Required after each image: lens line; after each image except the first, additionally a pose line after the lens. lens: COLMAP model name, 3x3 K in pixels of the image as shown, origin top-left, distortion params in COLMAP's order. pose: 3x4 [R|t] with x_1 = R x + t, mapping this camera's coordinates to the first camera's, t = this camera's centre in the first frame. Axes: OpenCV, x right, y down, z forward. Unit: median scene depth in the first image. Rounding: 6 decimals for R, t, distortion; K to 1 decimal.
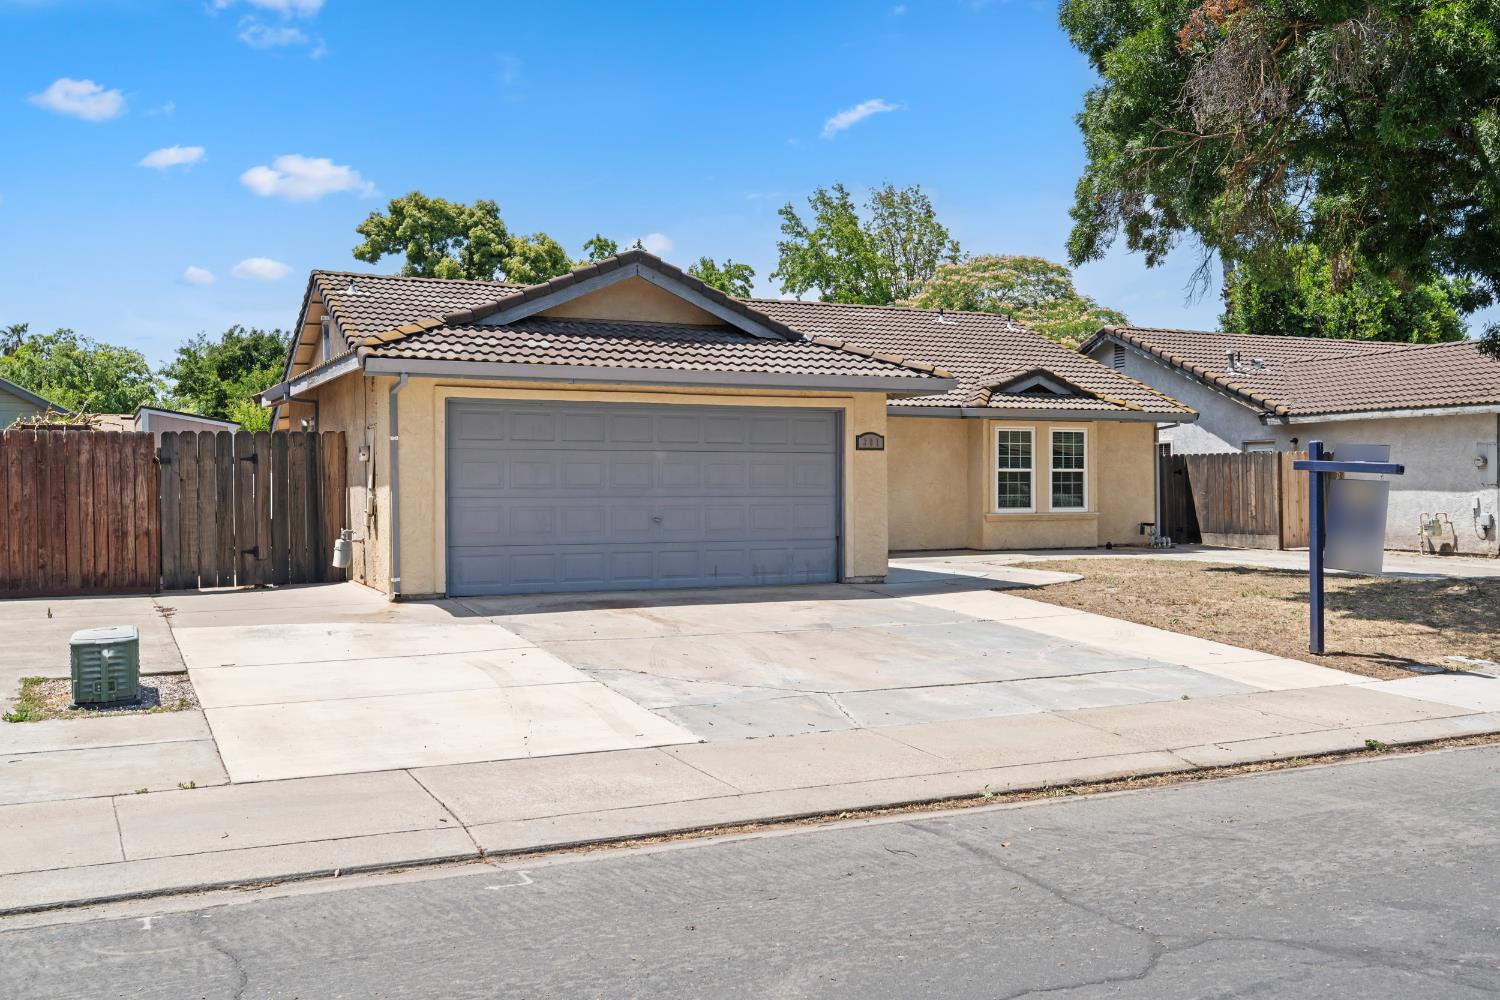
lens RADIAL K [[1390.8, 0, 750.0], [0, 1390.8, 500.0], [0, 0, 1]] dist [0.001088, 0.002373]
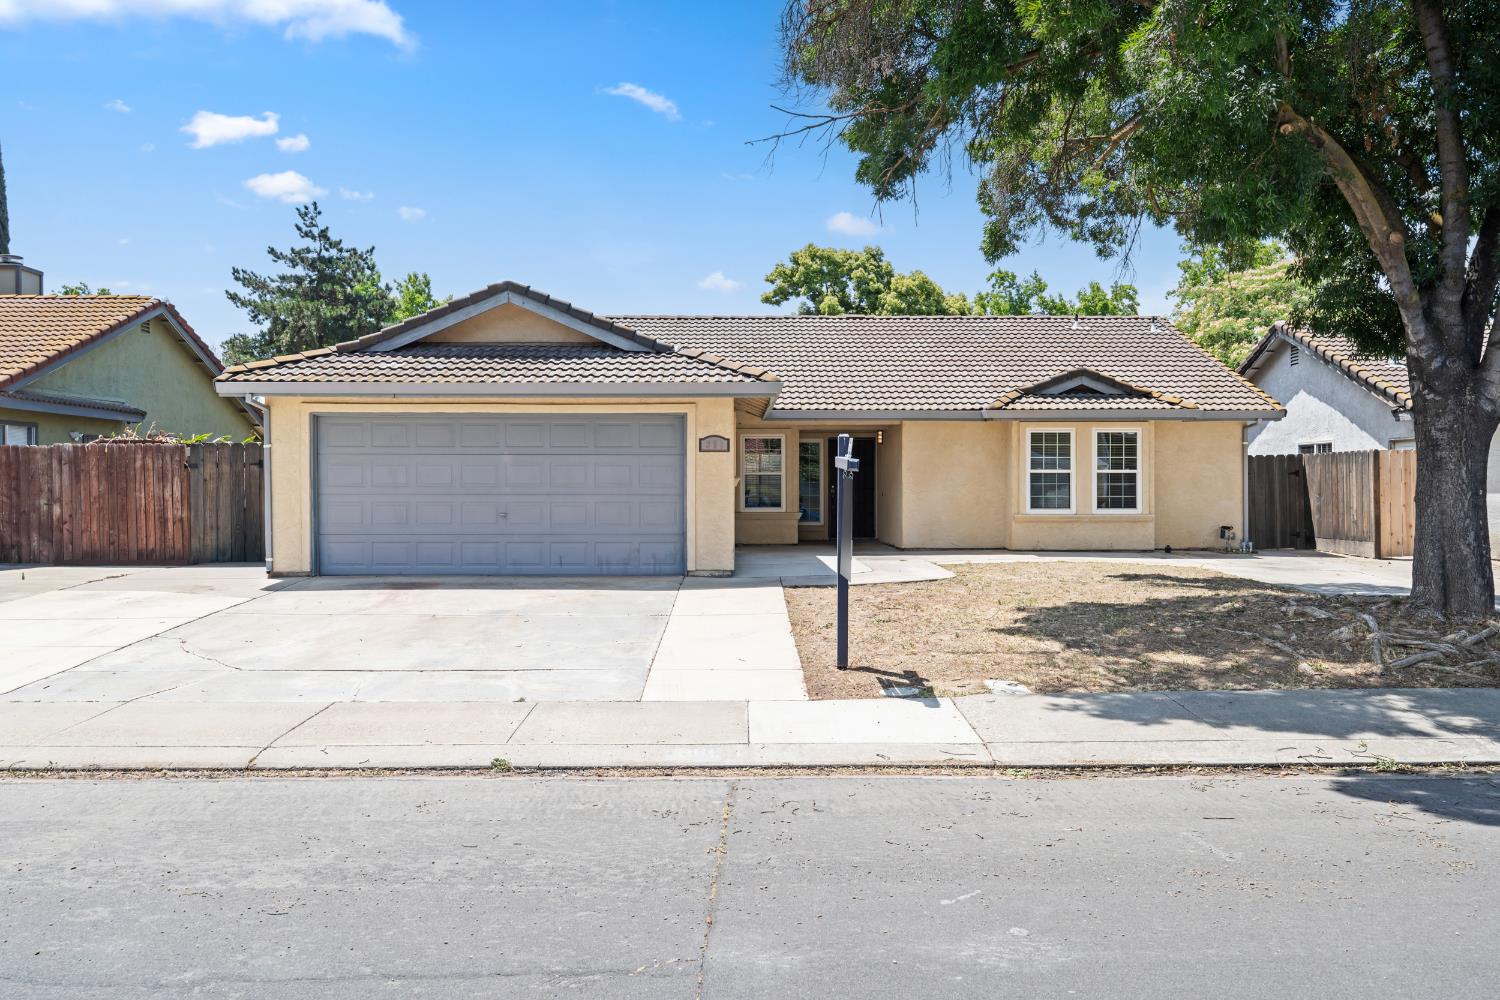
lens RADIAL K [[1171.1, 0, 750.0], [0, 1171.1, 500.0], [0, 0, 1]] dist [0.000898, 0.002116]
pose [[0.904345, 0.006405, -0.426754, 0.358331], [-0.006808, 0.999977, 0.000581, 0.000158], [0.426748, 0.002380, 0.904368, 0.145149]]
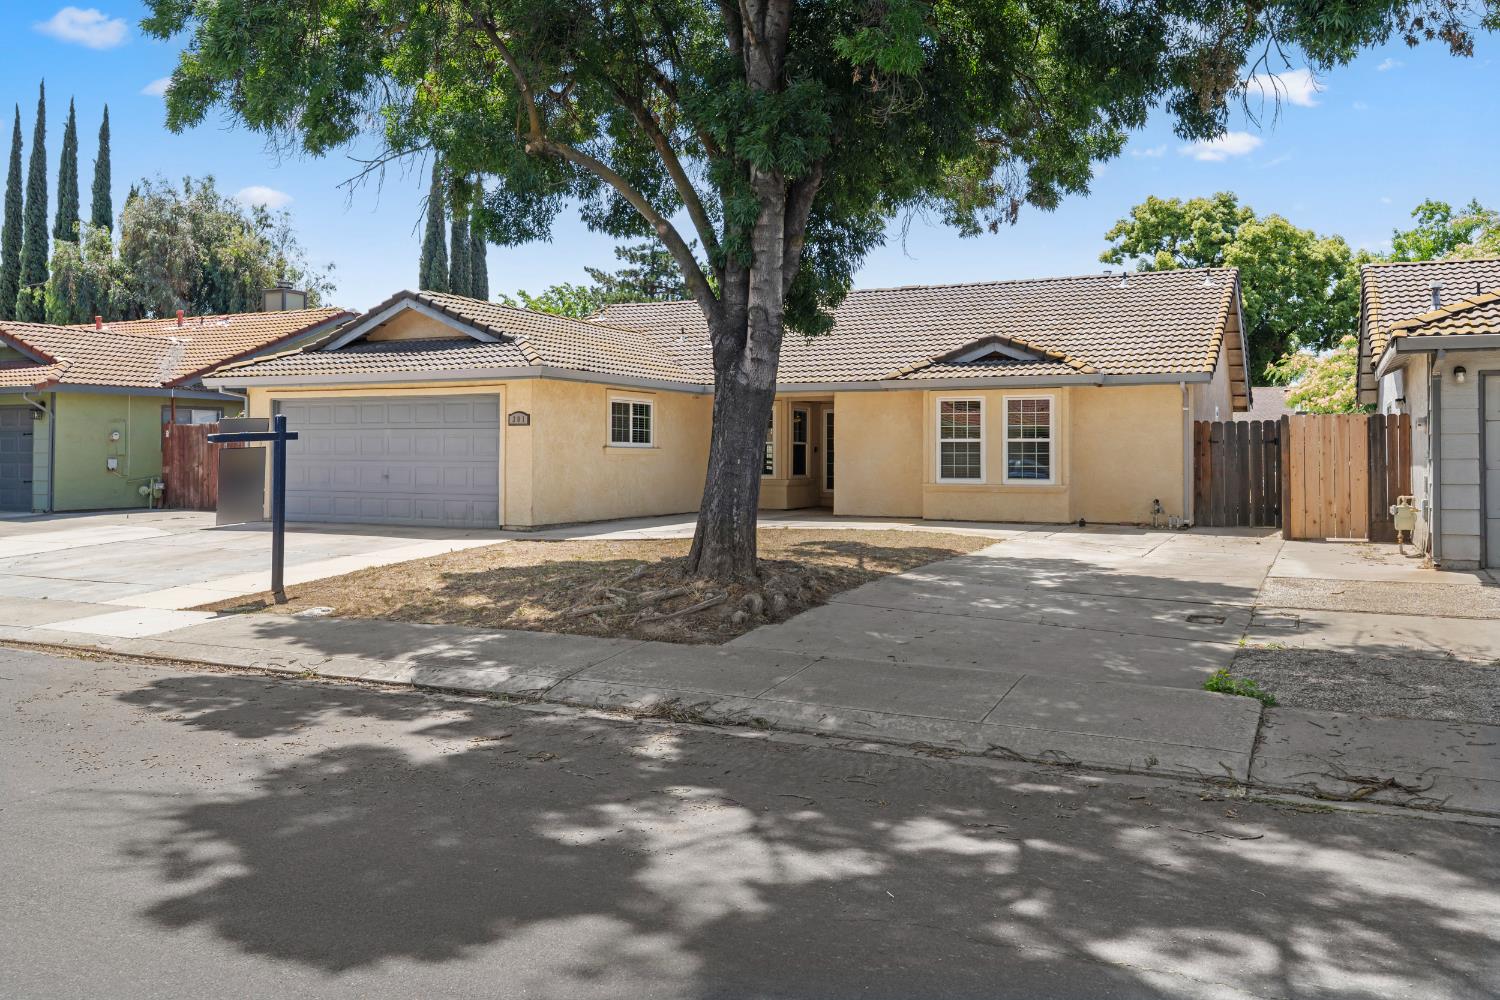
lens RADIAL K [[1194.5, 0, 743.4], [0, 1194.5, 434.4], [0, 0, 1]] dist [0.006076, 0.004572]
pose [[0.617334, -0.009827, -0.786640, 0.771055], [-0.013798, 0.999633, -0.023316, -0.003839], [0.786580, 0.025247, 0.616972, 0.356931]]
